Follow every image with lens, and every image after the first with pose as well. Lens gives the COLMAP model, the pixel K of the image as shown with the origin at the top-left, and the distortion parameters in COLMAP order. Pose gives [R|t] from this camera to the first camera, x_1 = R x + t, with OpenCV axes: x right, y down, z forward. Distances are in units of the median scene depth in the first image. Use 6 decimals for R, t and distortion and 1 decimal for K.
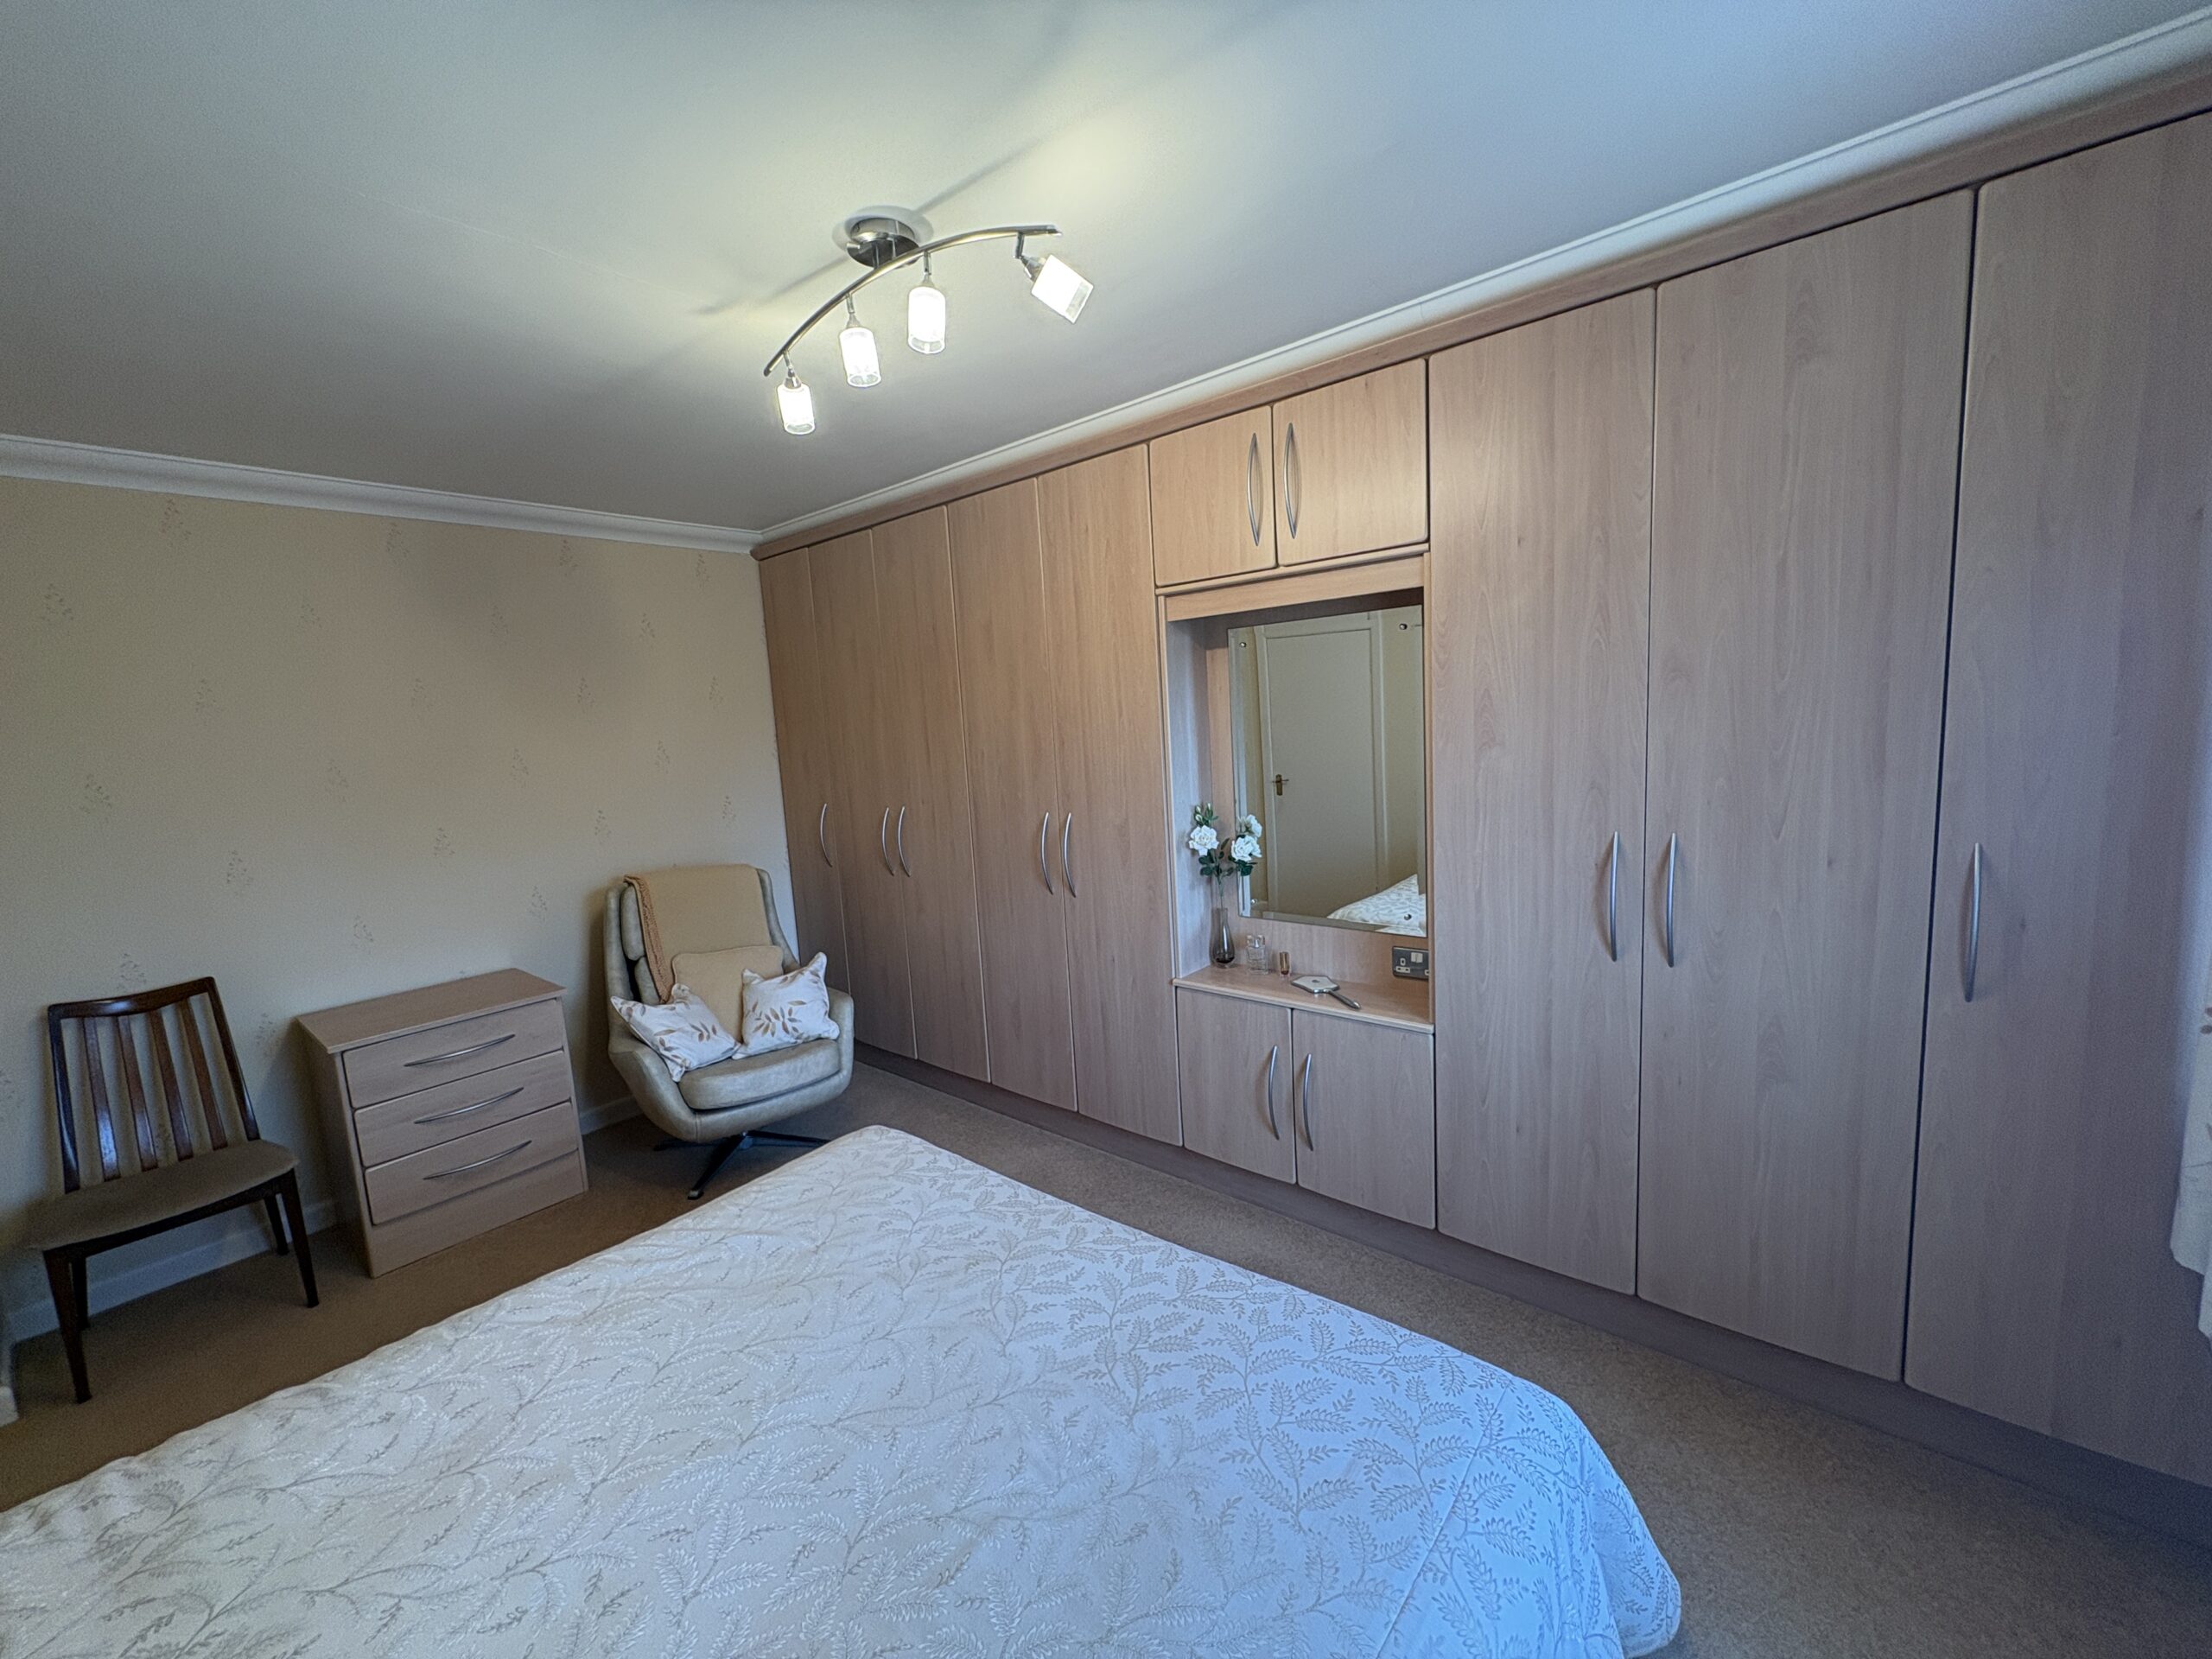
lens RADIAL K [[881.8, 0, 1106.1], [0, 881.8, 831.2], [0, 0, 1]] dist [-0.000555, 0.000161]
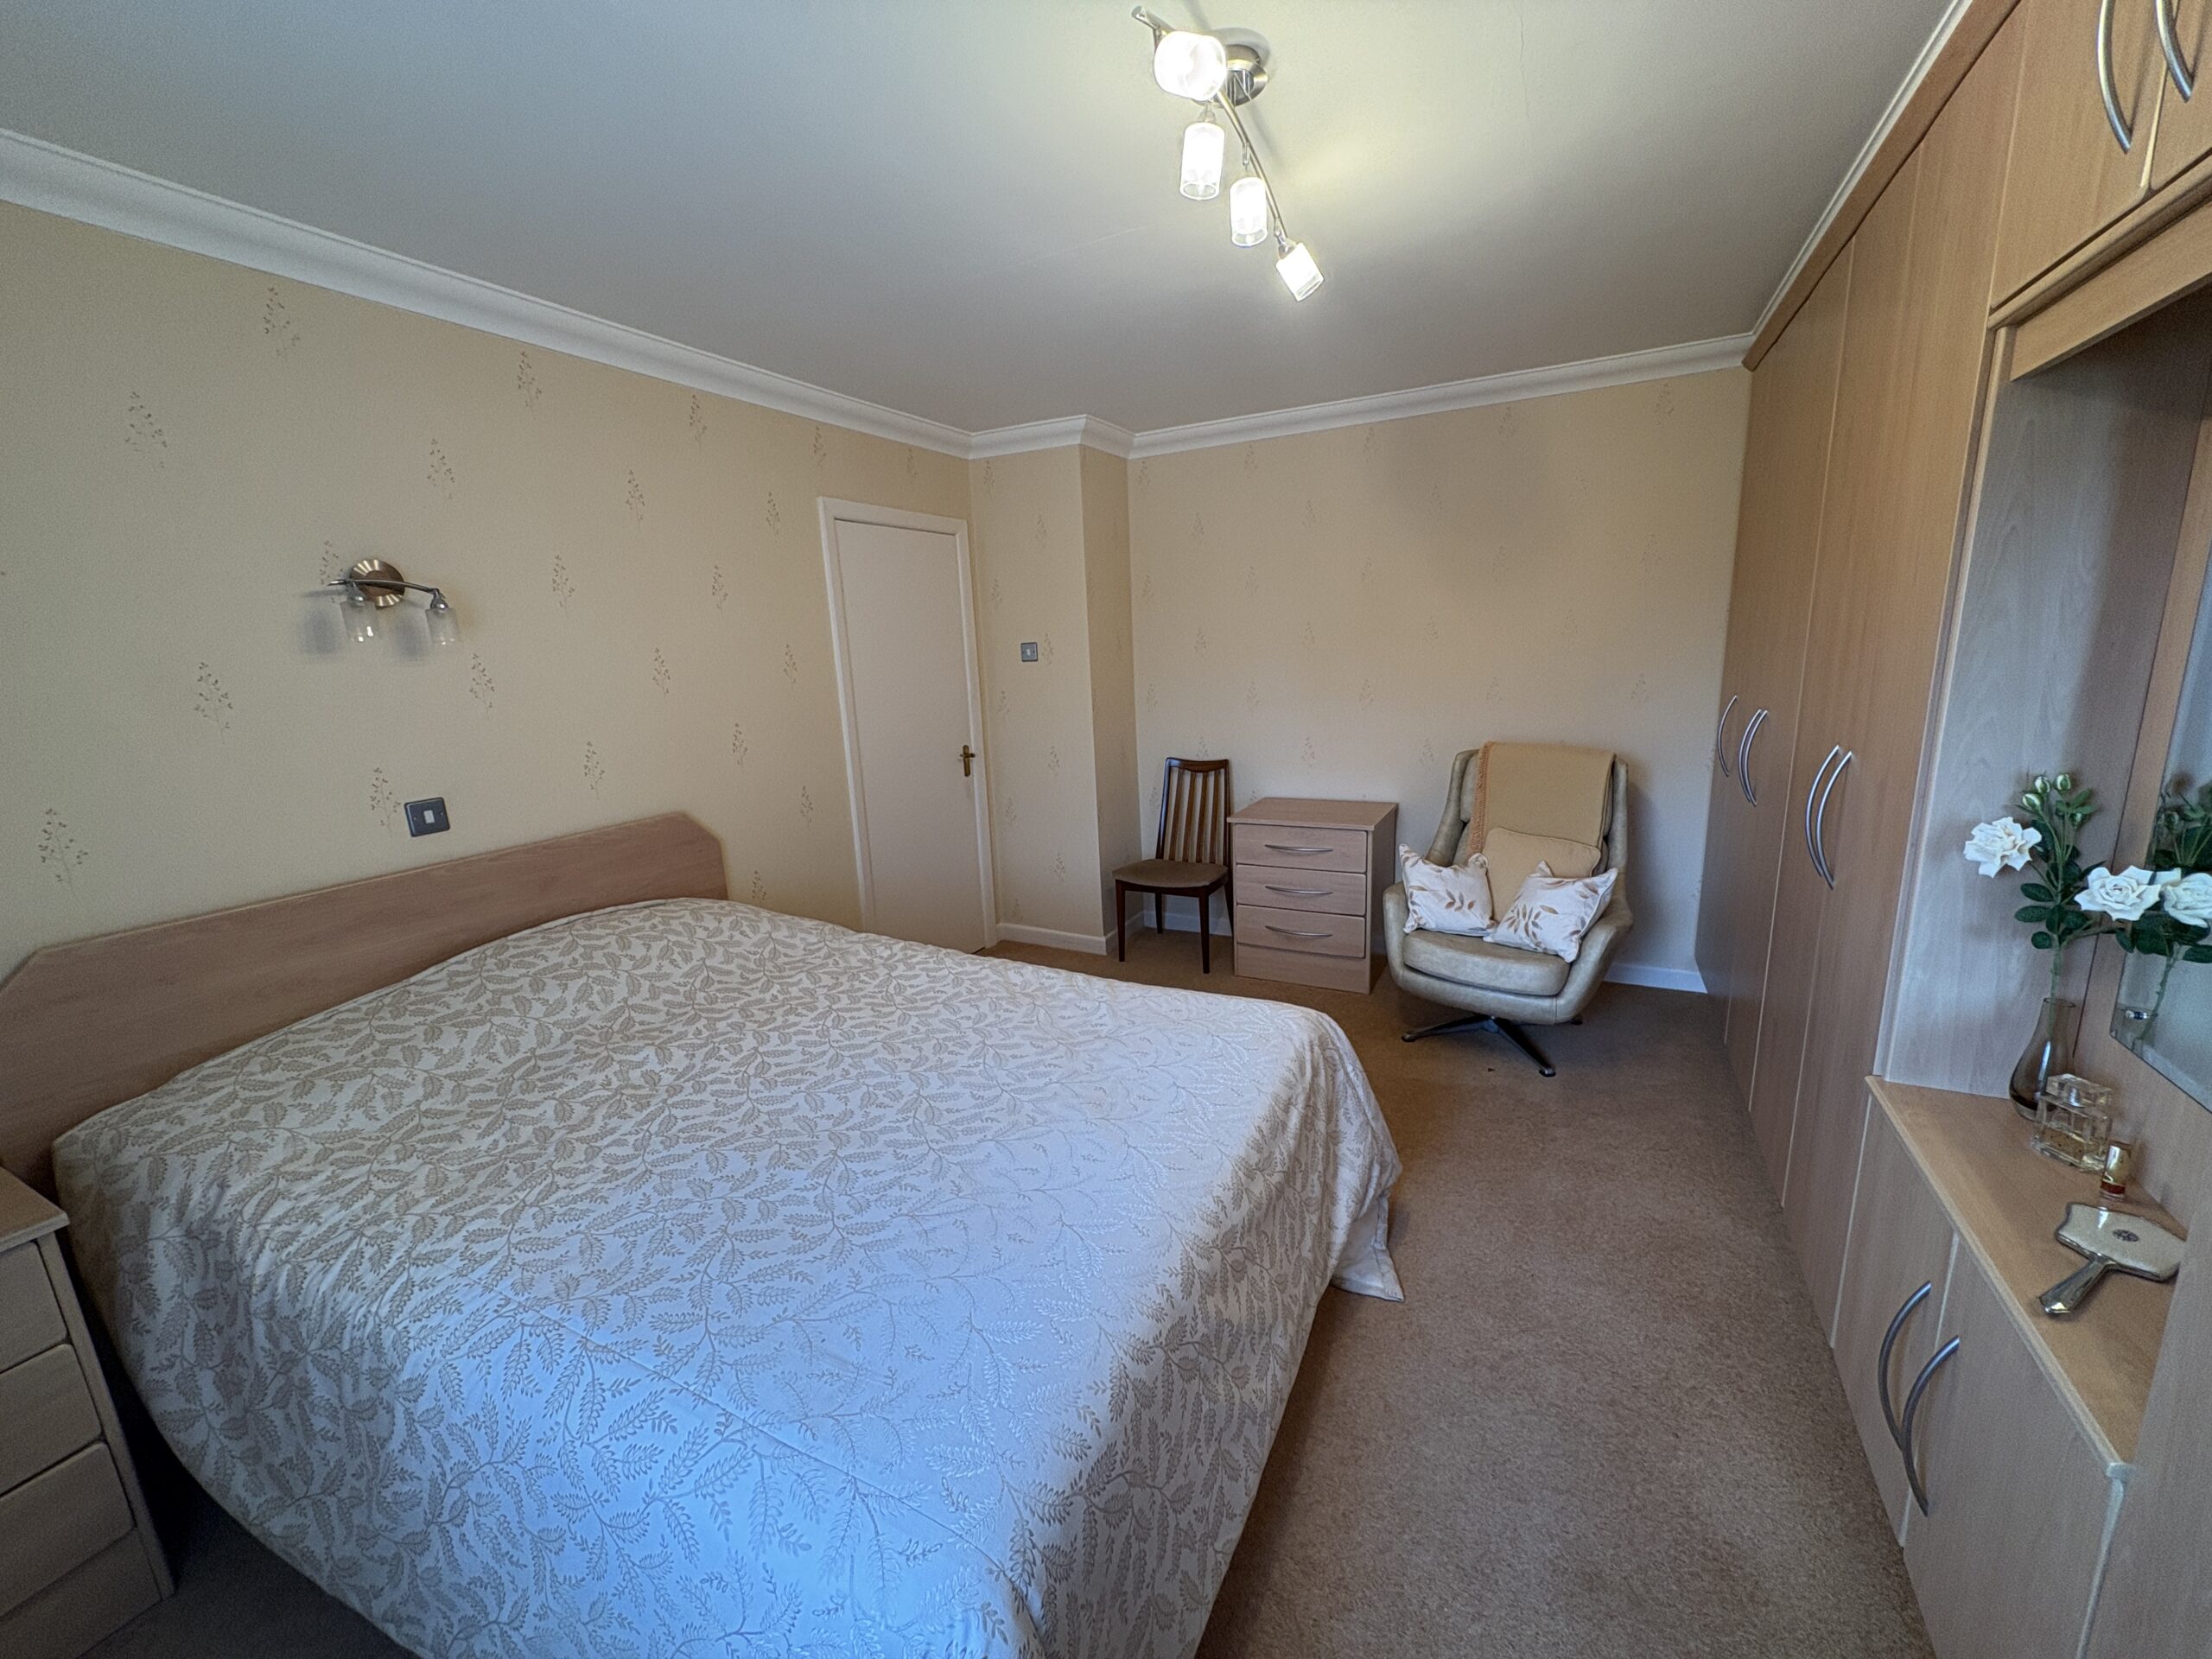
lens RADIAL K [[881.8, 0, 1108.4], [0, 881.8, 834.3], [0, 0, 1]] dist [-0.000555, 0.000161]
pose [[0.218018, 0.255998, -0.941771, 0.419550], [-0.093293, 0.966032, 0.240996, -0.061481], [0.971475, 0.035319, 0.234495, 0.370733]]
